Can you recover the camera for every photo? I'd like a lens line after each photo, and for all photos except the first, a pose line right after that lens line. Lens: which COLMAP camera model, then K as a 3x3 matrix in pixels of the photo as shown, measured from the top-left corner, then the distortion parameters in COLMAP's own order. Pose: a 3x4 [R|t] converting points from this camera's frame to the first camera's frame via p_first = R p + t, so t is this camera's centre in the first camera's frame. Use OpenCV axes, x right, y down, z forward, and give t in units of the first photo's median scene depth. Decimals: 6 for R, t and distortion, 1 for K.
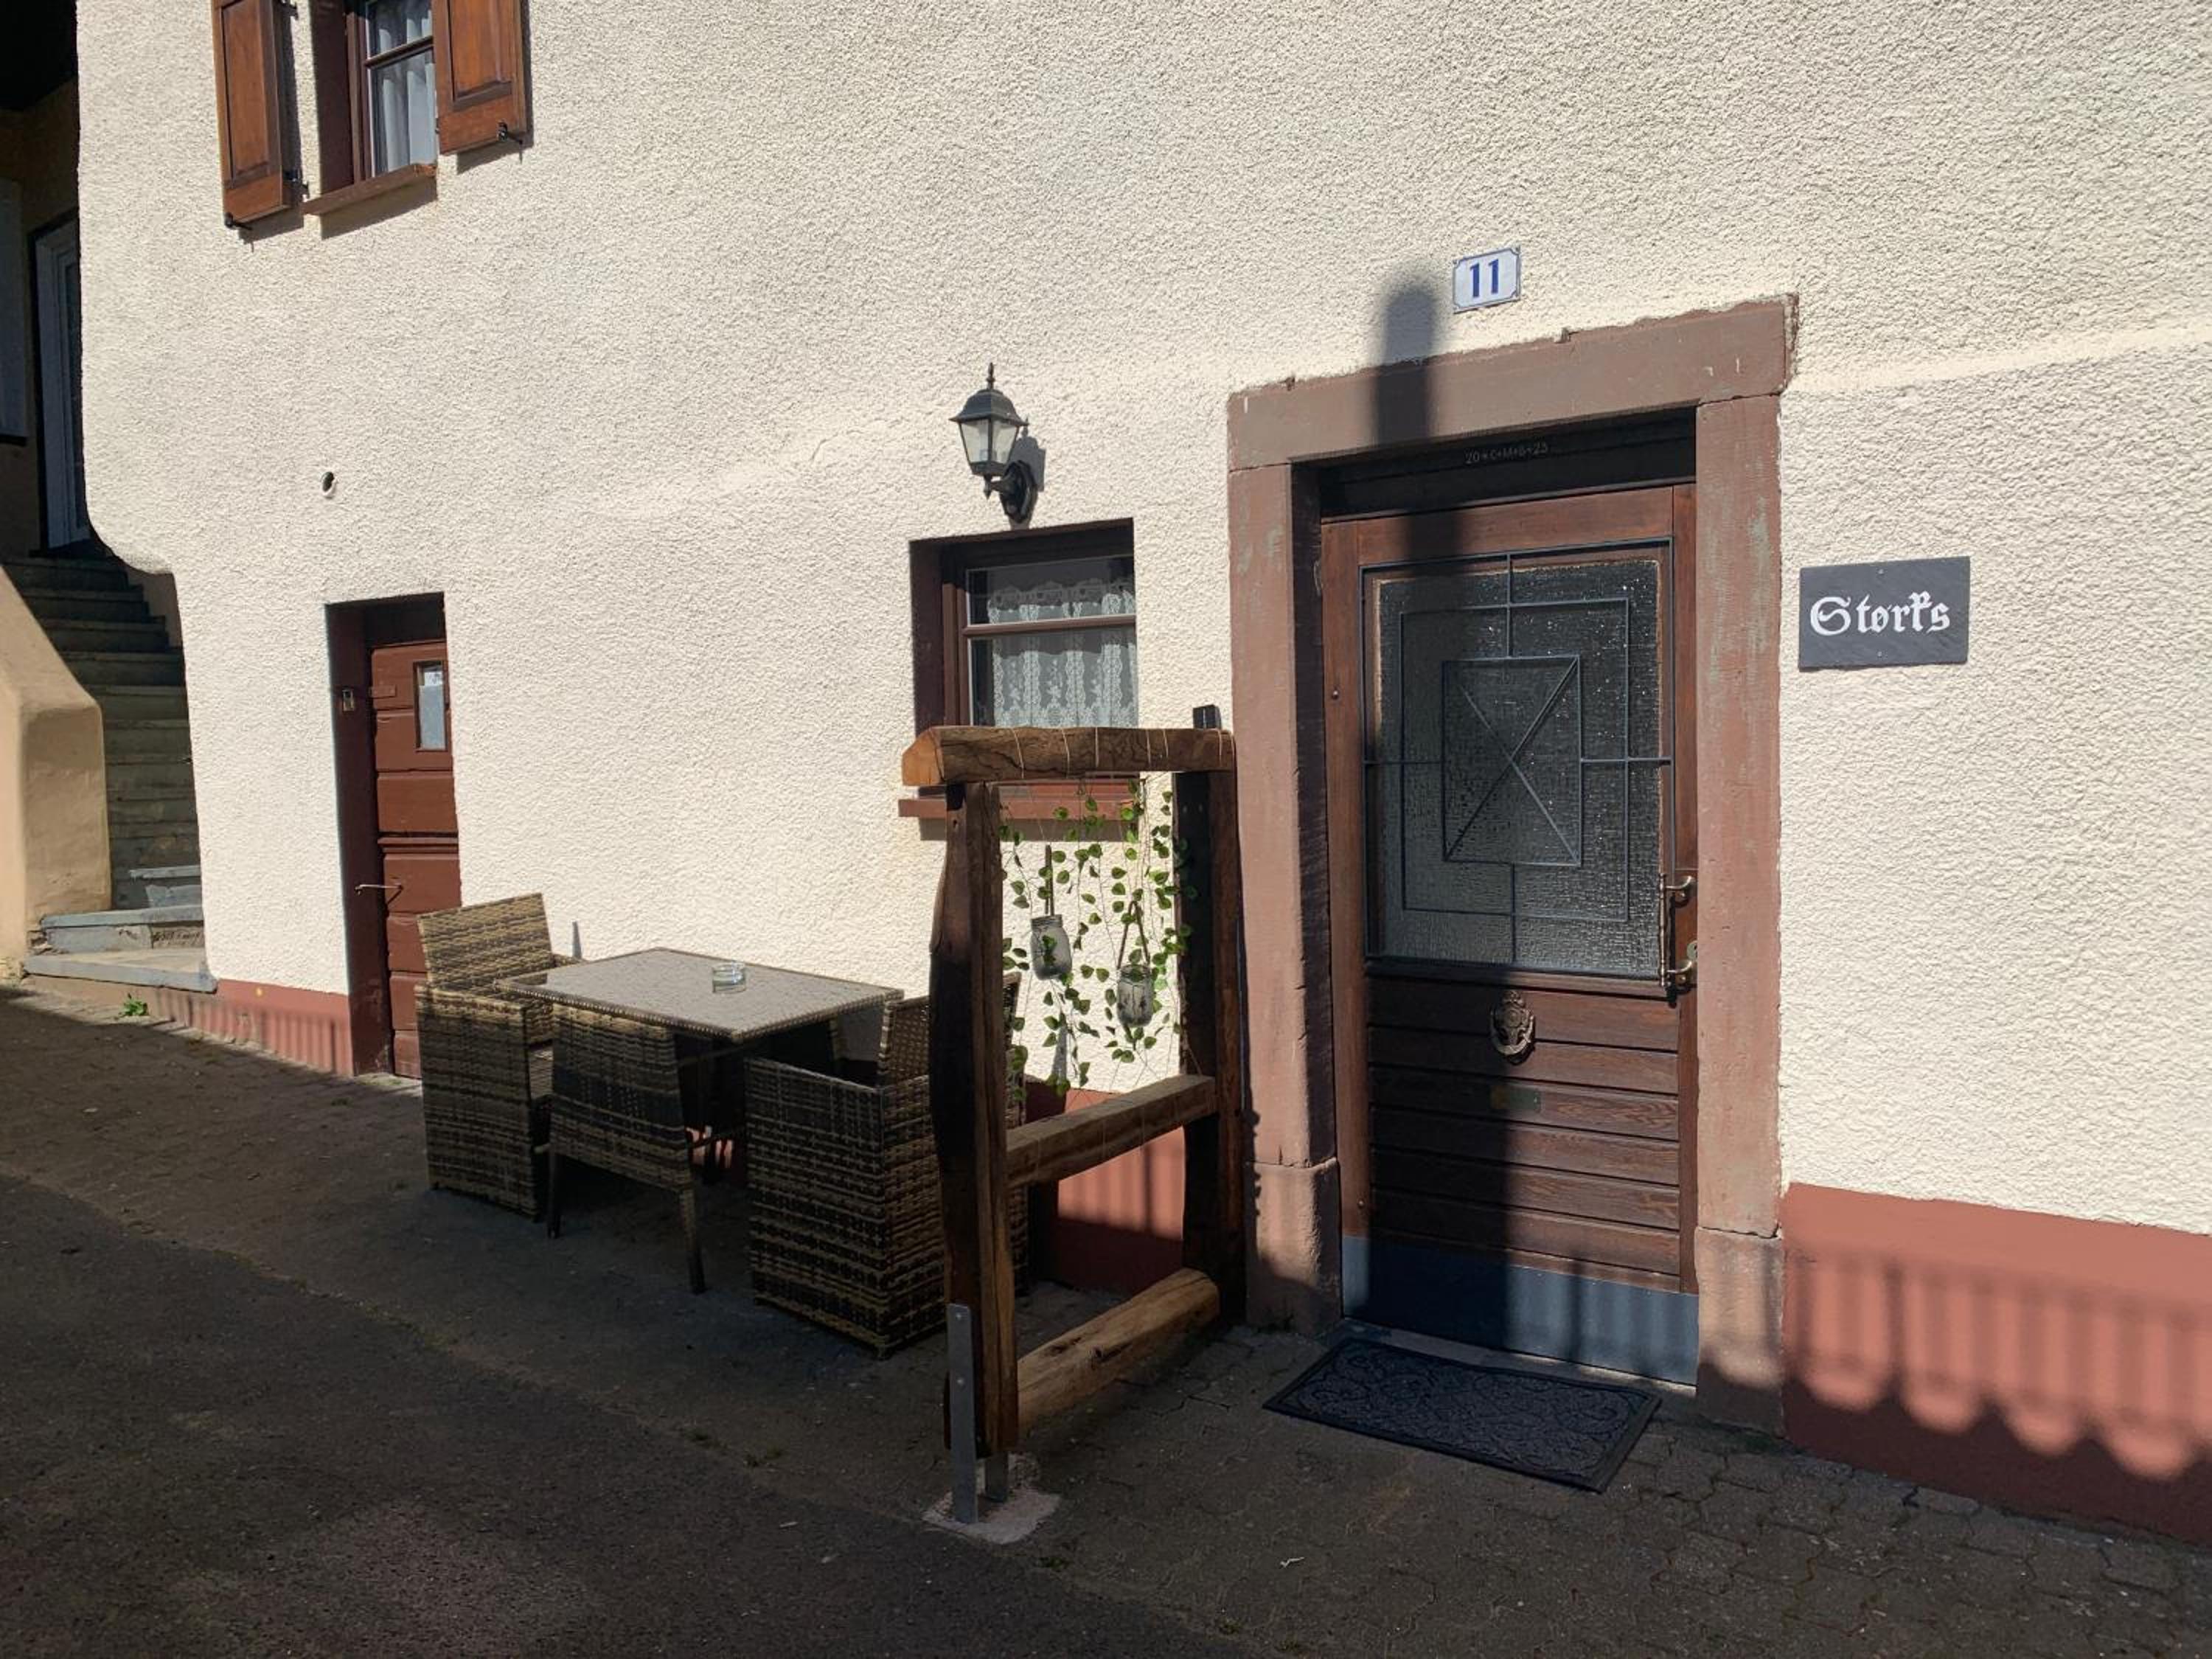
lens RADIAL K [[1627.5, 0, 1072.1], [0, 1627.5, 794.2], [0, 0, 1]] dist [0.008311, 0.006894]
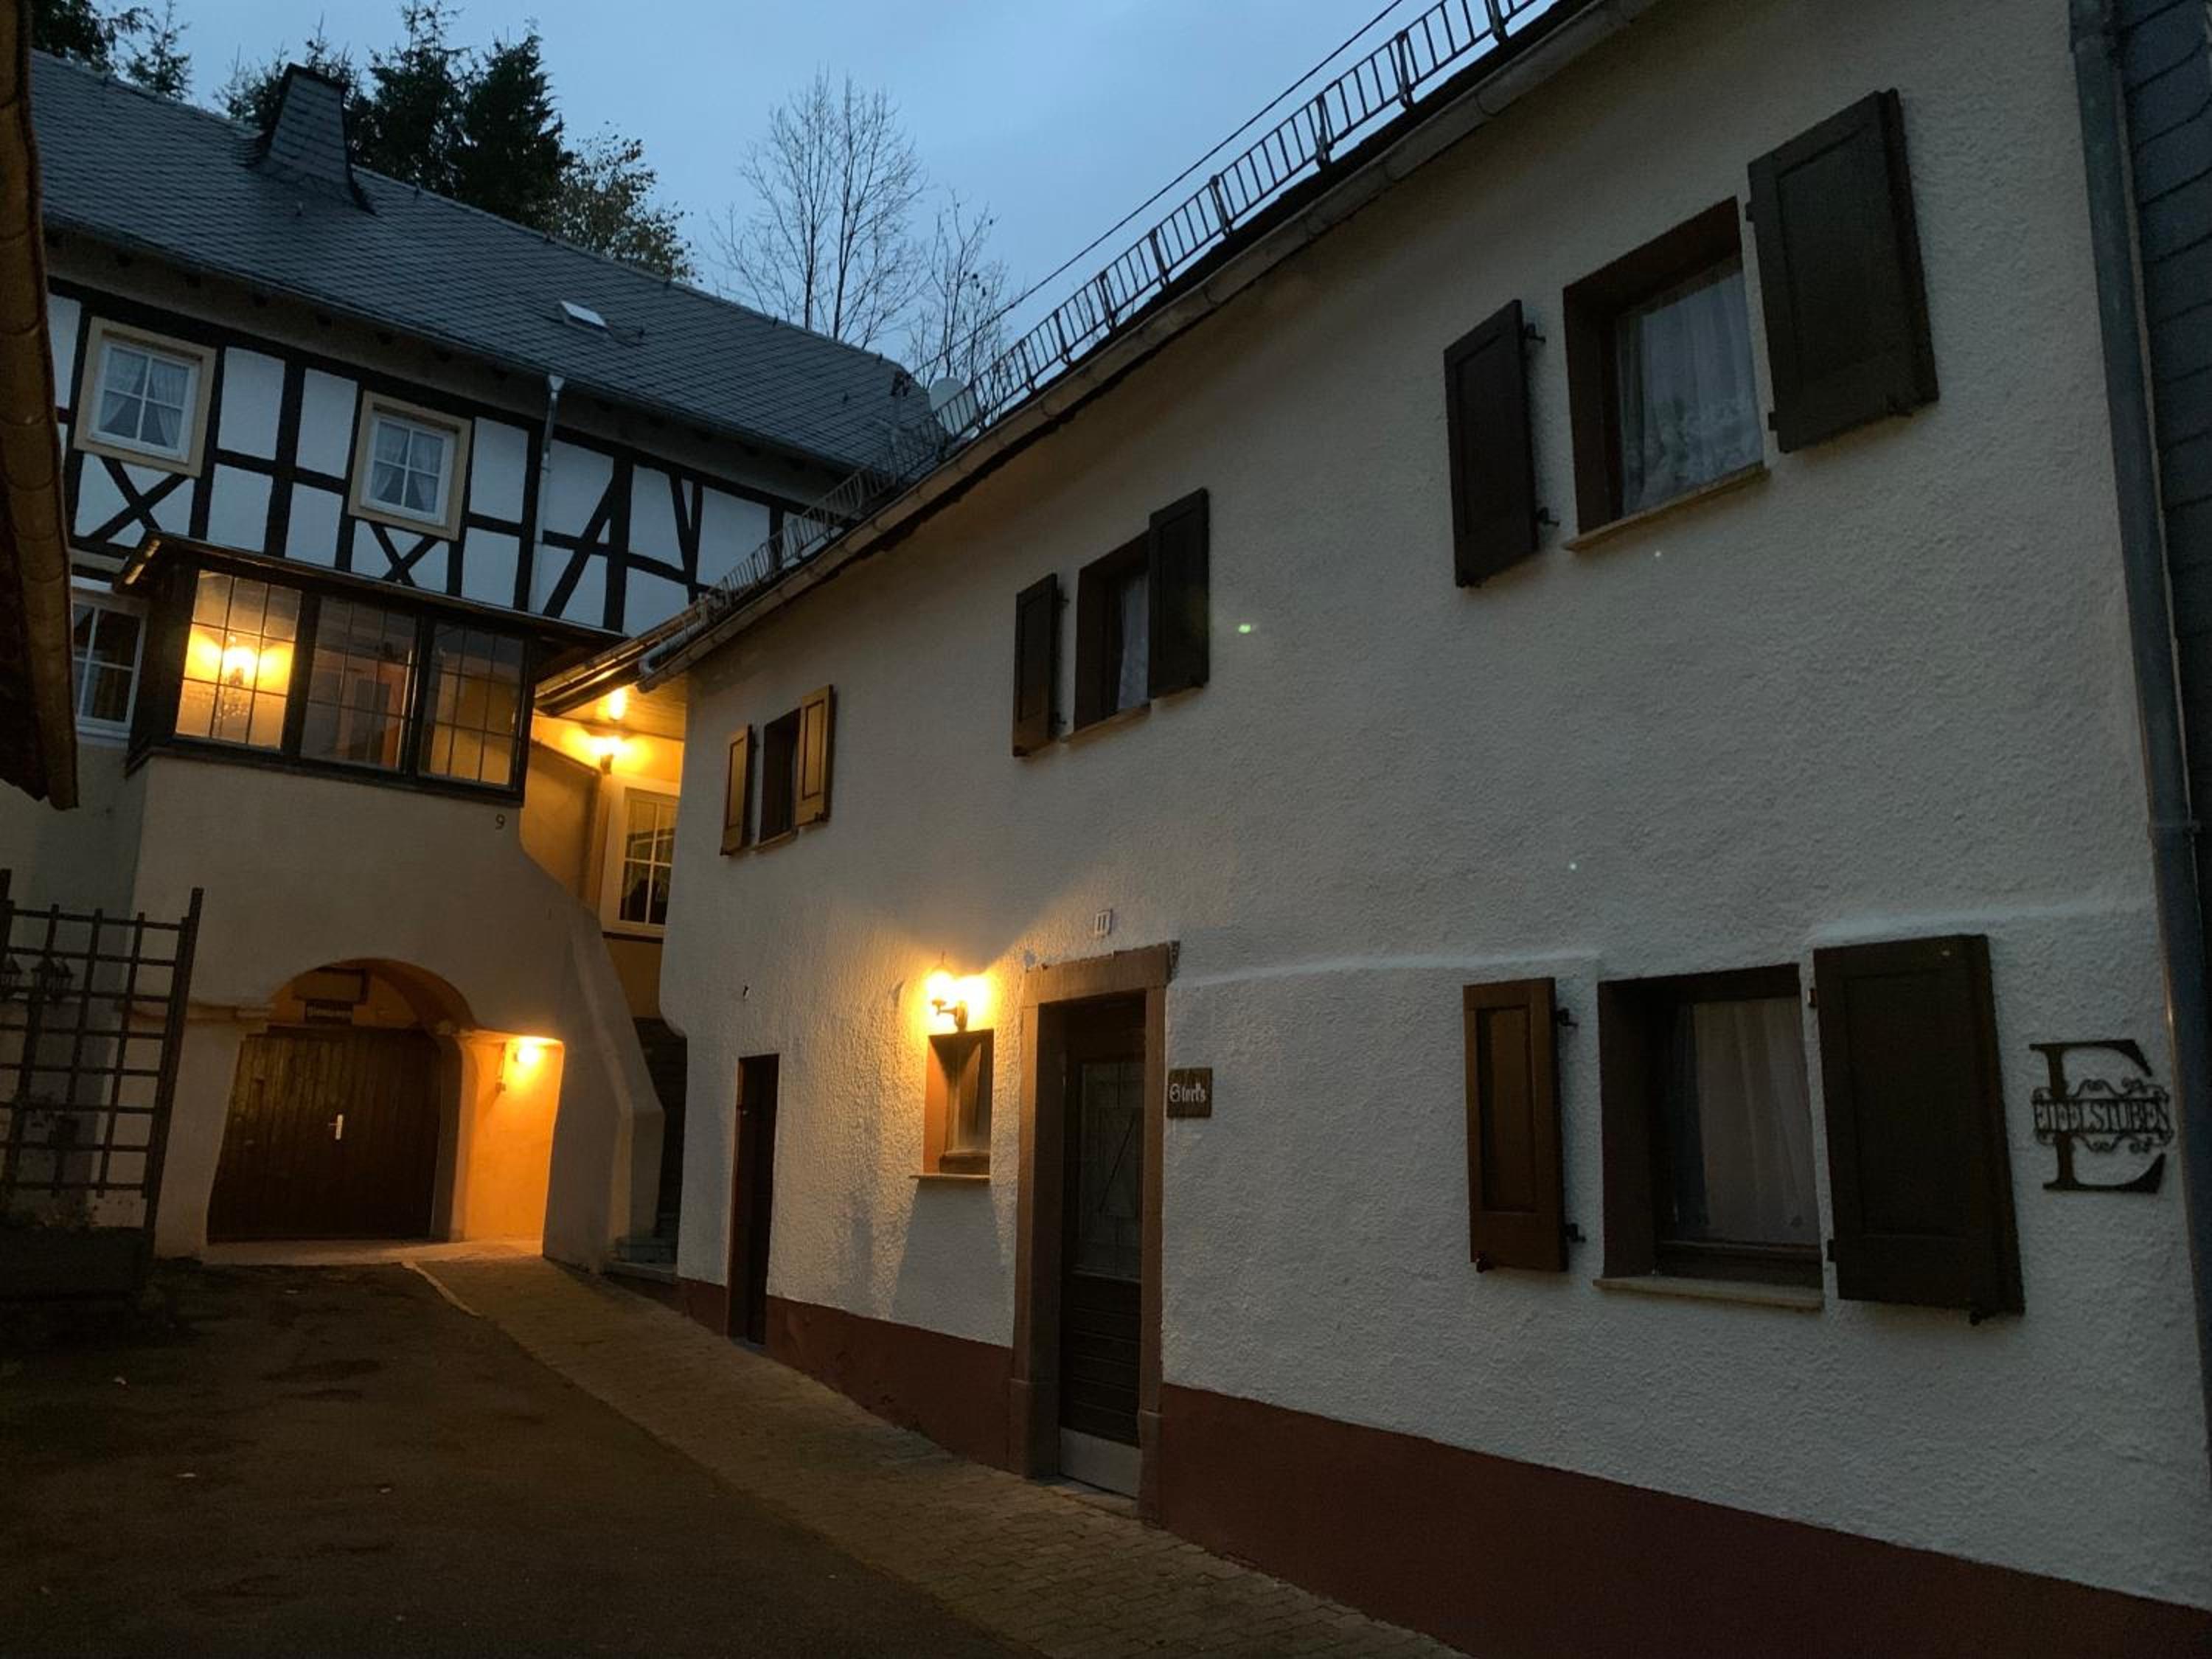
lens RADIAL K [[1668.4, 0, 1089.2], [0, 1668.4, 804.2], [0, 0, 1]] dist [0.053077, -0.068969]
pose [[0.912369, -0.040710, -0.407340, 0.962487], [-0.060592, 0.970654, -0.232723, 0.027760], [0.404860, 0.237011, 0.883127, -0.793626]]
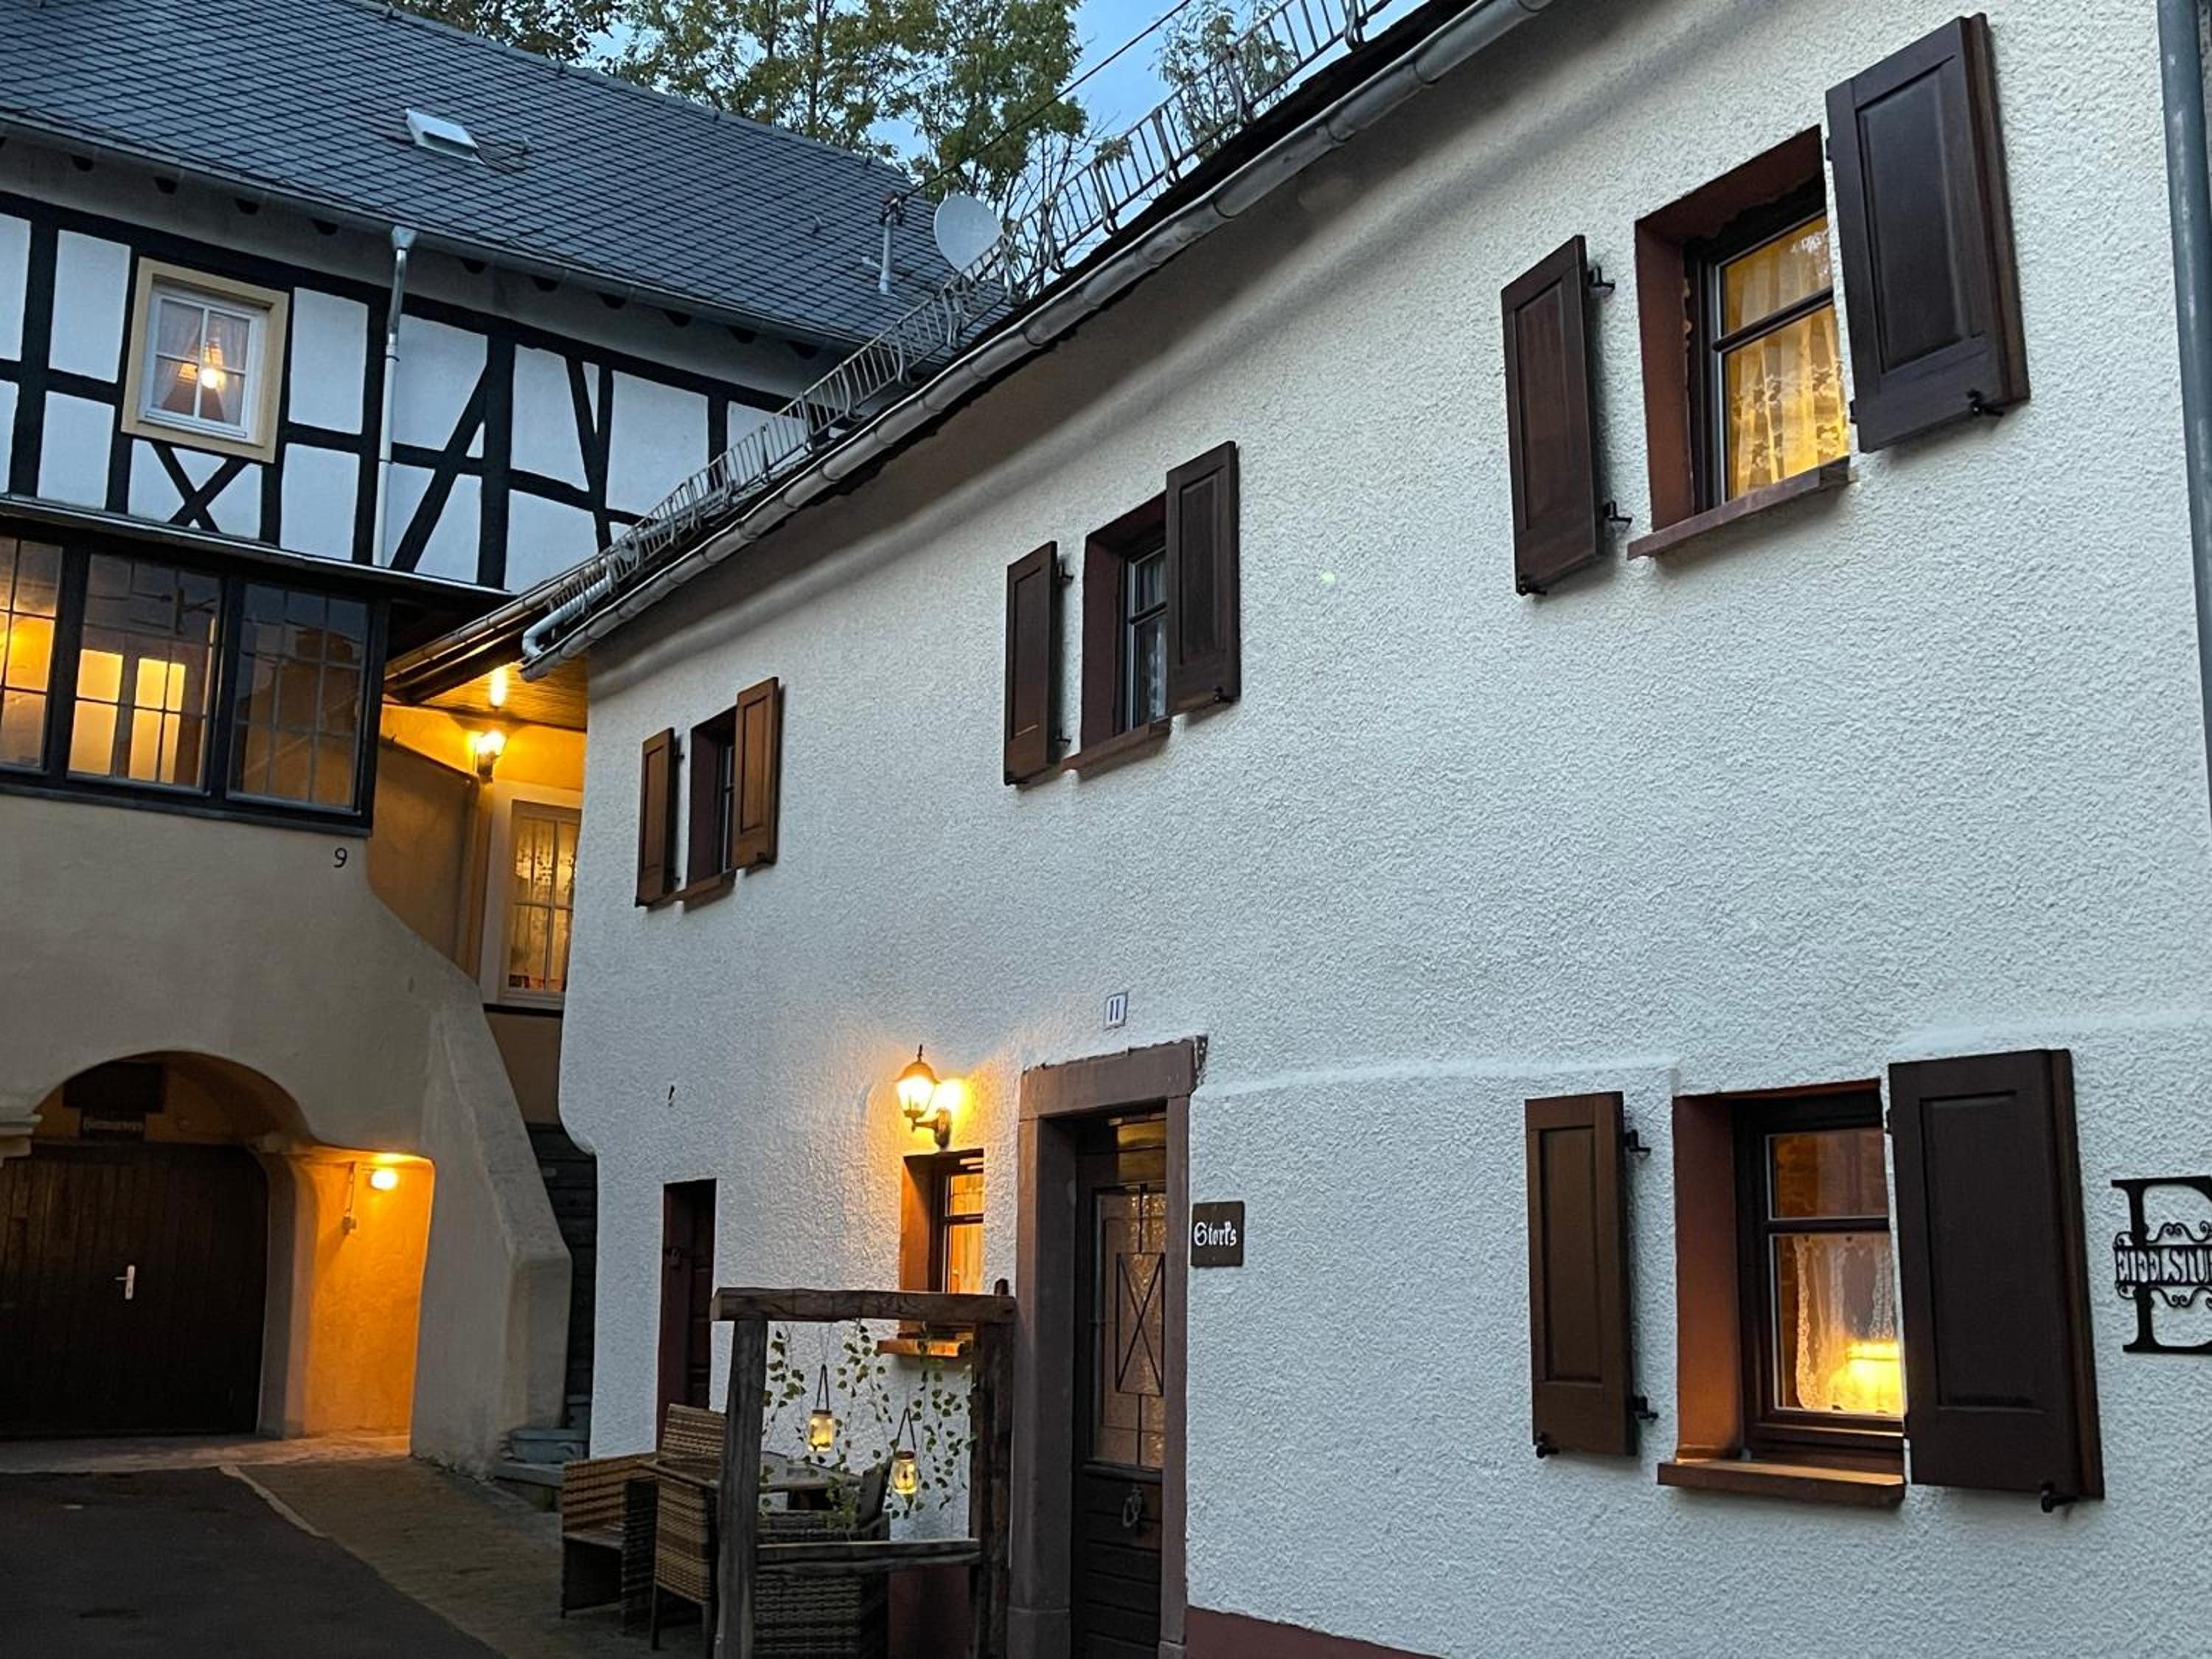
lens RADIAL K [[2542.0, 0, 1111.1], [0, 2542.0, 795.4], [0, 0, 1]] dist [0.098848, -0.170491]
pose [[0.891070, -0.053937, -0.450649, 1.192408], [-0.052701, 0.973901, -0.220769, 0.023404], [0.450795, 0.220470, 0.864972, -1.025947]]
